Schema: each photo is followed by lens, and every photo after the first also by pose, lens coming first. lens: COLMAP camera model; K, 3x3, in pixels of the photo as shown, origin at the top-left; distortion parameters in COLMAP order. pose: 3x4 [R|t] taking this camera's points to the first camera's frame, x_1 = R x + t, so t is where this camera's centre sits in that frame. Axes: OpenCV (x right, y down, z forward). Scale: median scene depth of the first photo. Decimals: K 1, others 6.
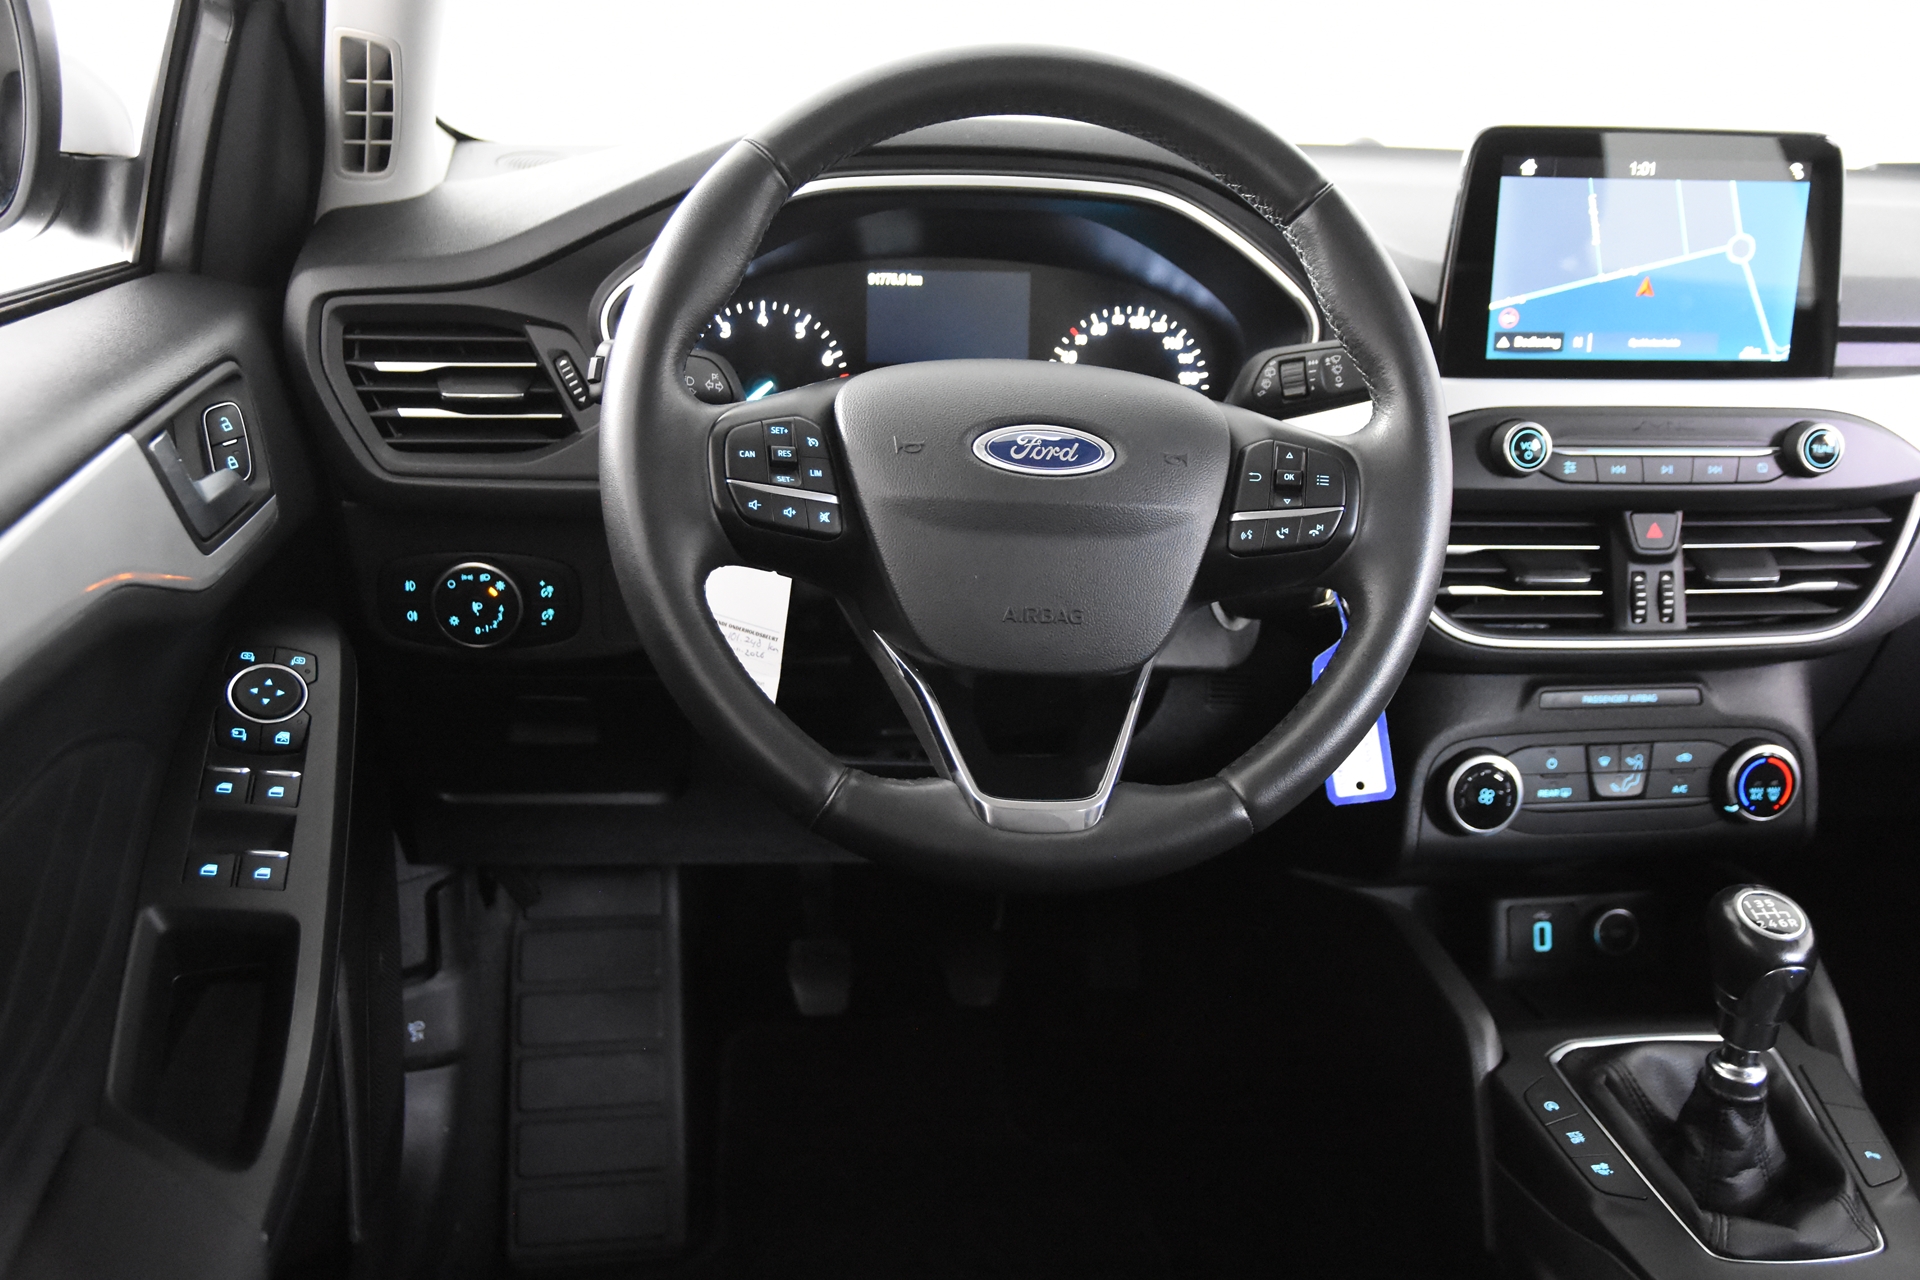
lens RADIAL K [[1940.0, 0, 956.3], [0, 1940.0, 653.9], [0, 0, 1]] dist [-0.016755, 0.000000]
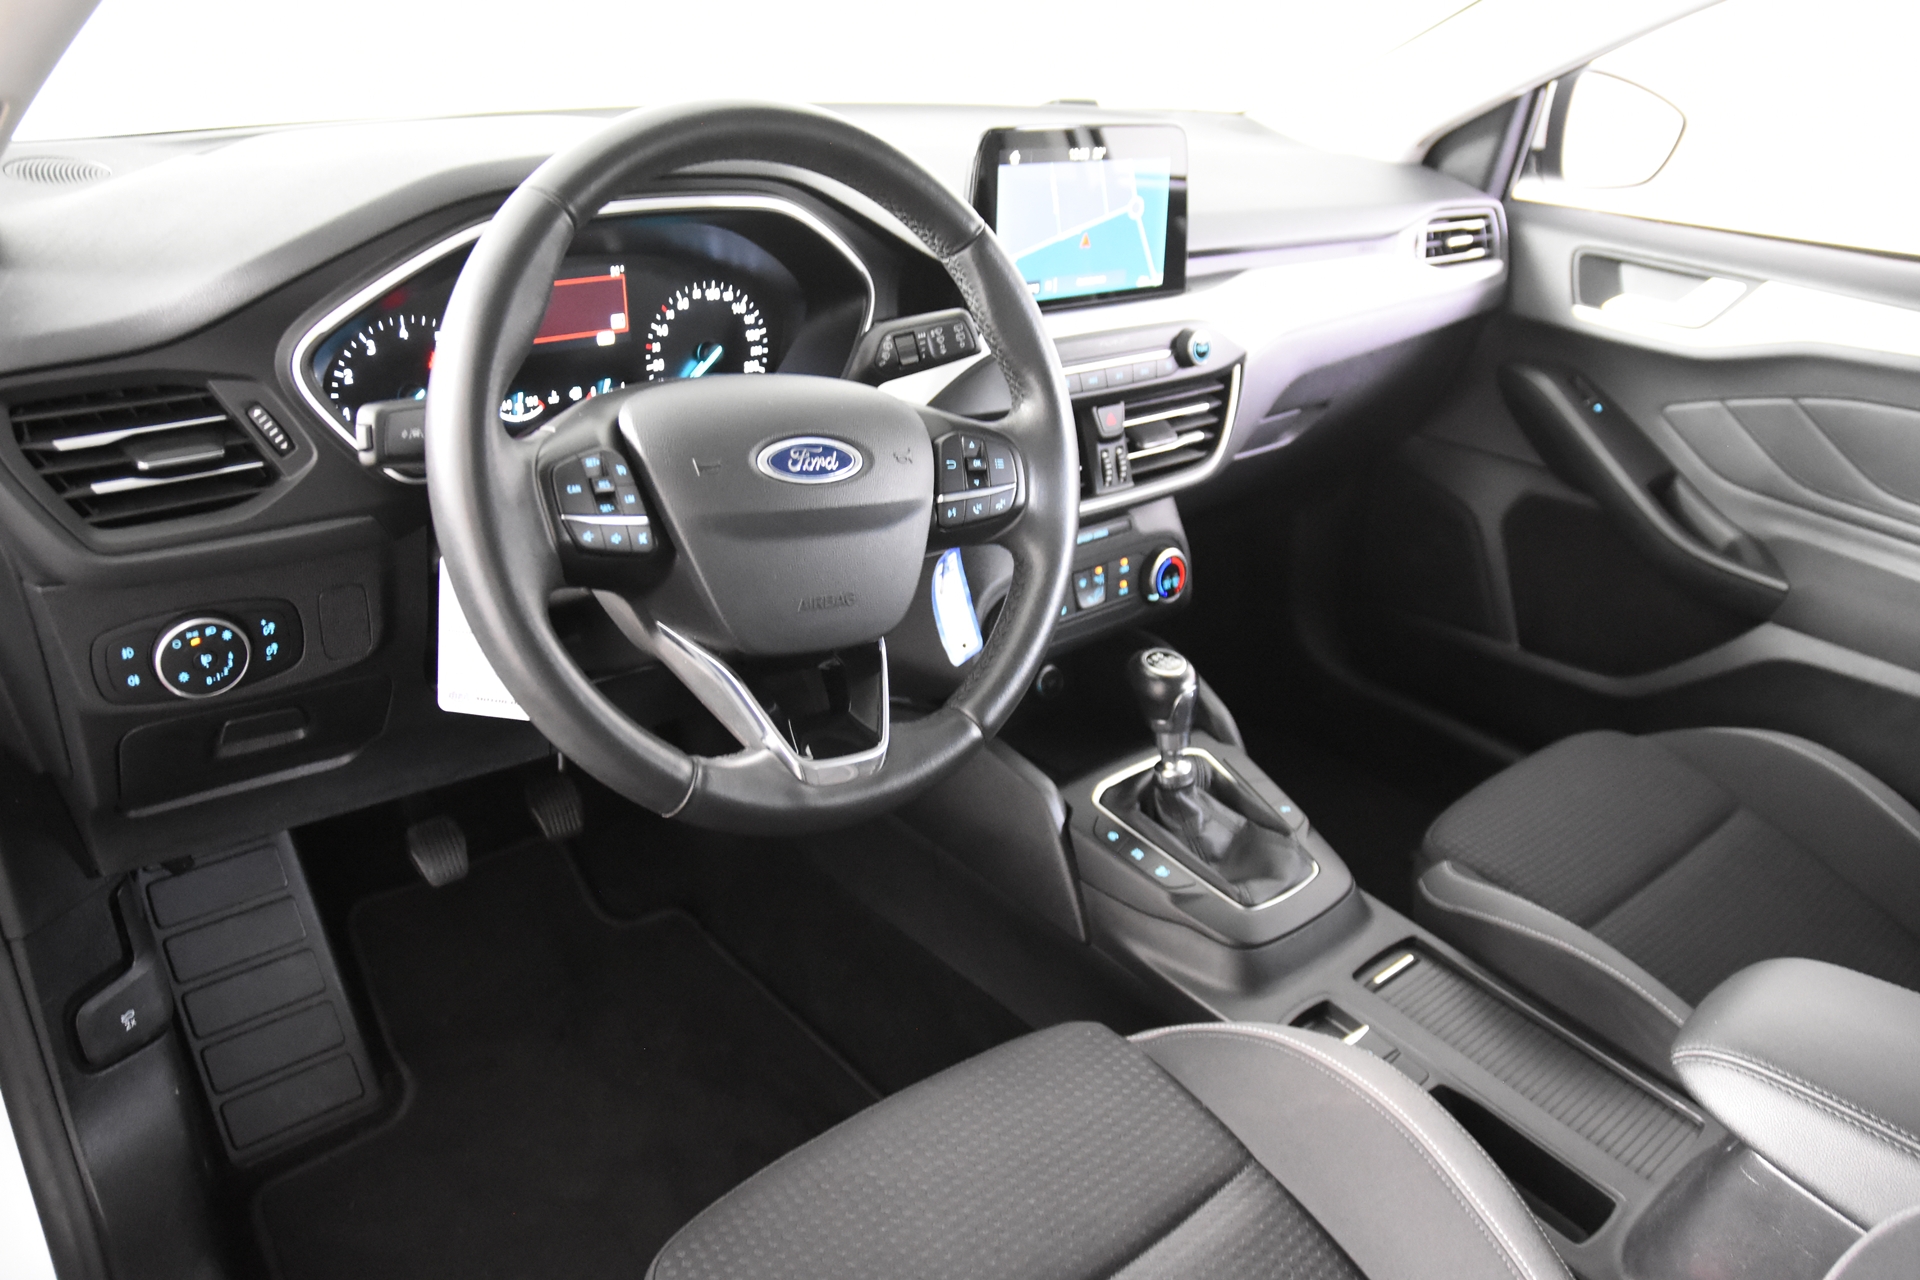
lens RADIAL K [[1425.9, 0, 963.5], [0, 1425.9, 630.3], [0, 0, 1]] dist [-0.117087, 0.075129]
pose [[0.849112, -0.208919, 0.485140, -0.254668], [0.122770, 0.971362, 0.203427, -0.136555], [-0.513746, -0.113172, 0.850445, 0.170826]]
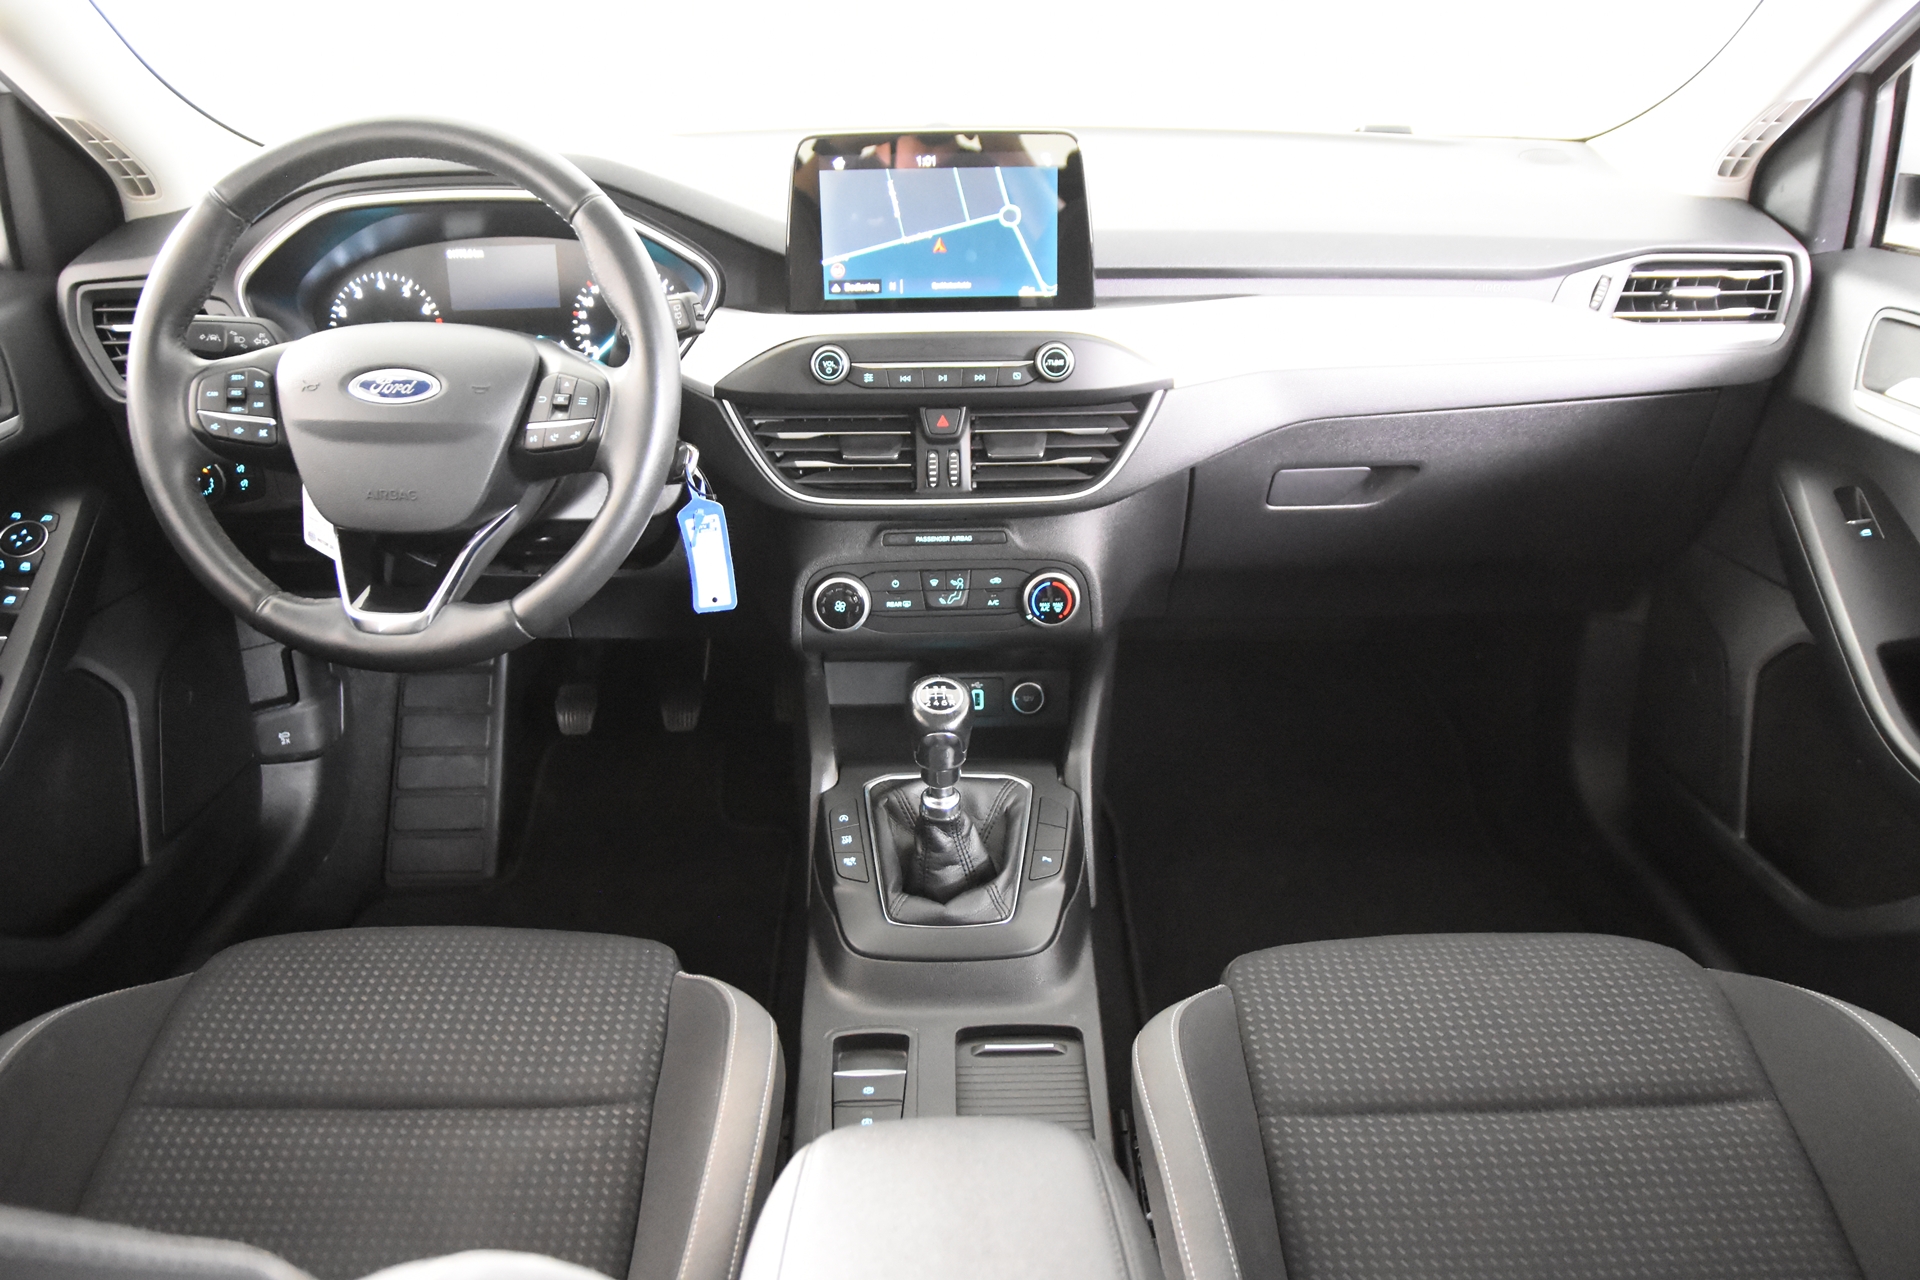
lens RADIAL K [[1425.9, 0, 956.2], [0, 1425.9, 638.5], [0, 0, 1]] dist [-0.117087, 0.075129]
pose [[0.988498, 0.019484, -0.149970, 0.528476], [-0.000024, 0.991686, 0.128683, -0.040193], [0.151231, -0.127199, 0.980280, -0.031278]]
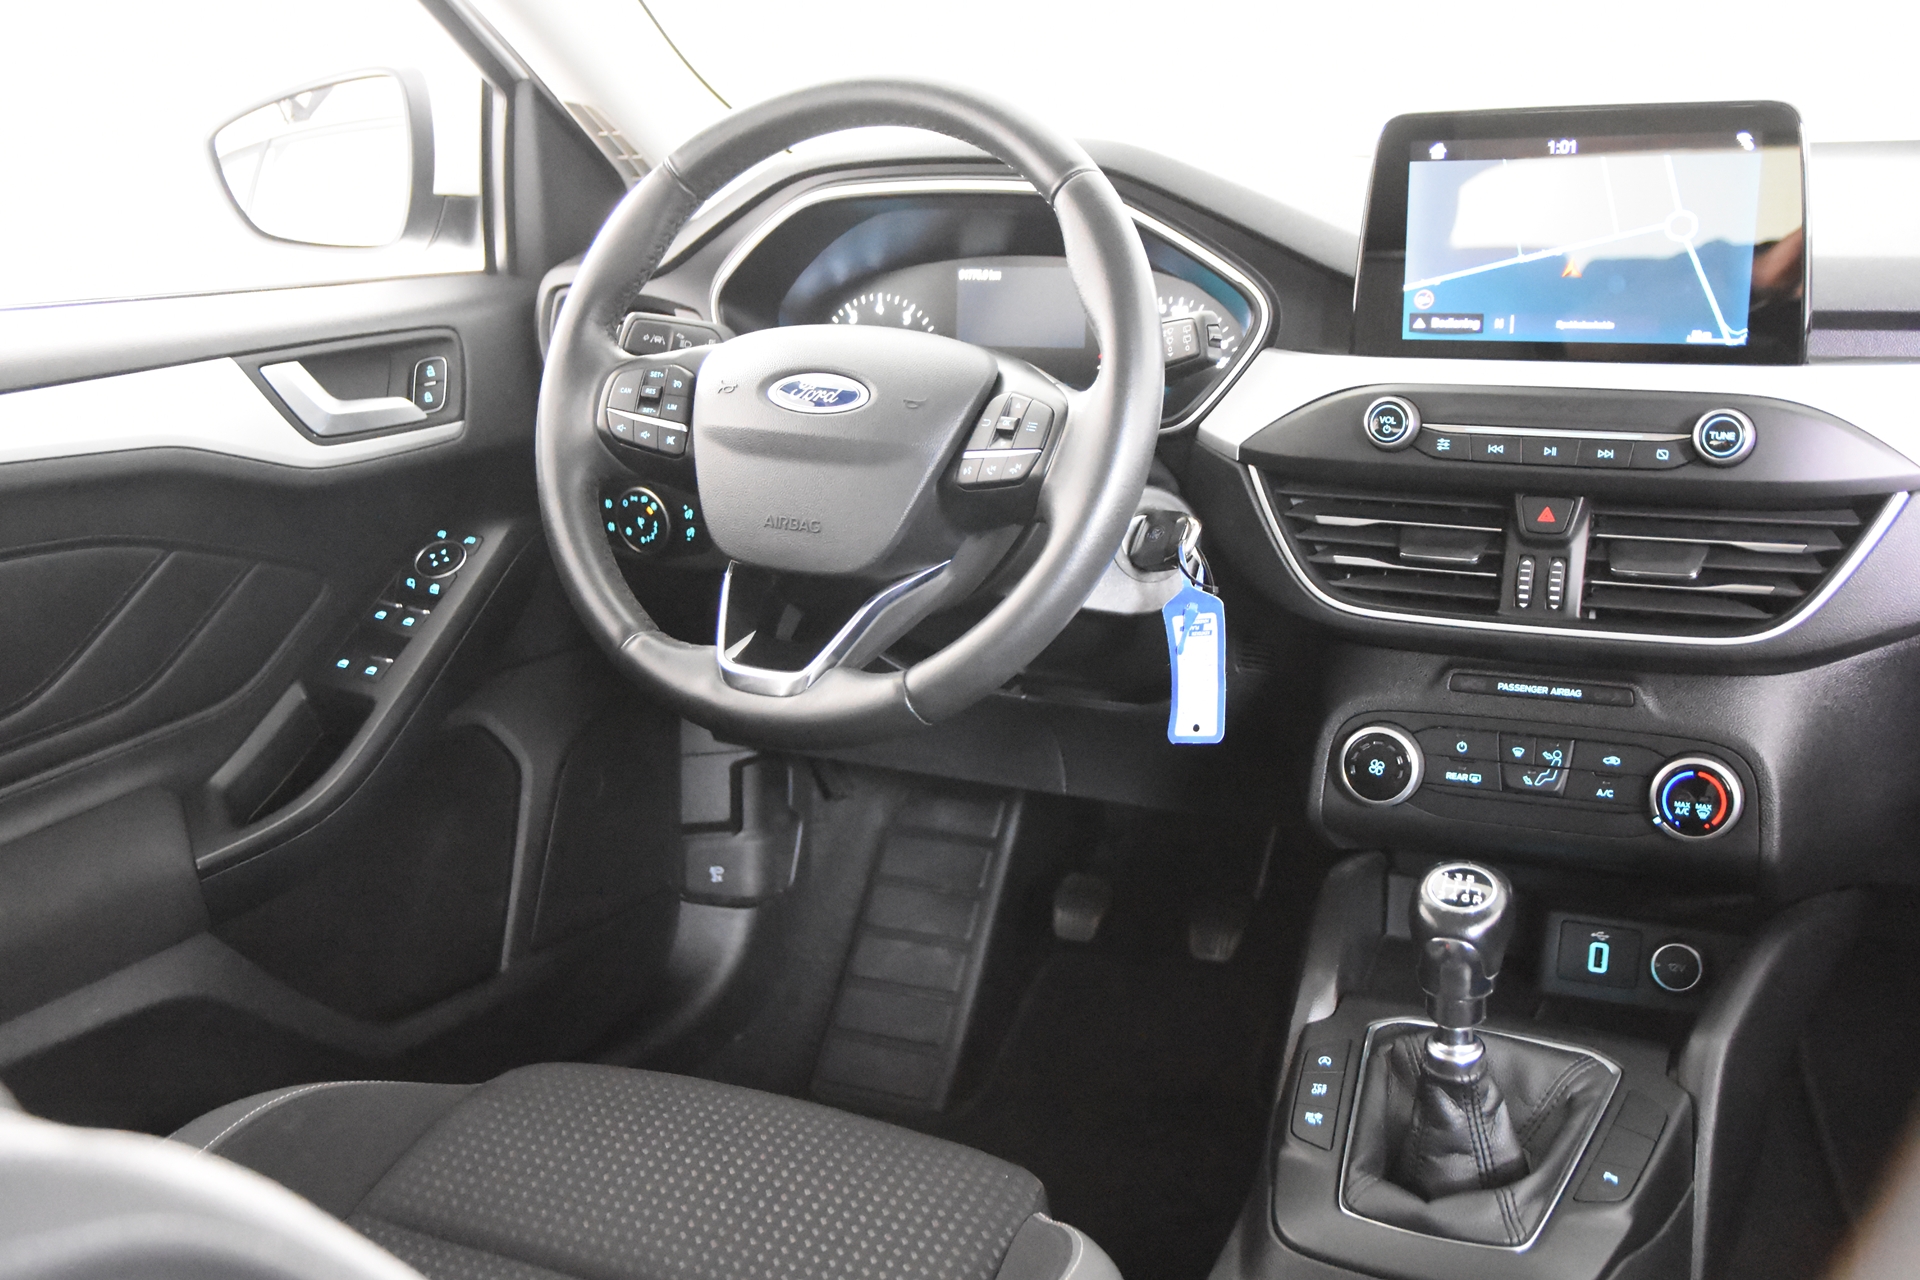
lens RADIAL K [[1938.8, 0, 939.8], [0, 1938.8, 656.4], [0, 0, 1]] dist [-0.028129, 0.000000]
pose [[0.816528, 0.095316, -0.569383, 0.672665], [-0.115441, 0.993314, 0.000734, 0.042083], [0.565647, 0.065131, 0.822072, 0.029521]]
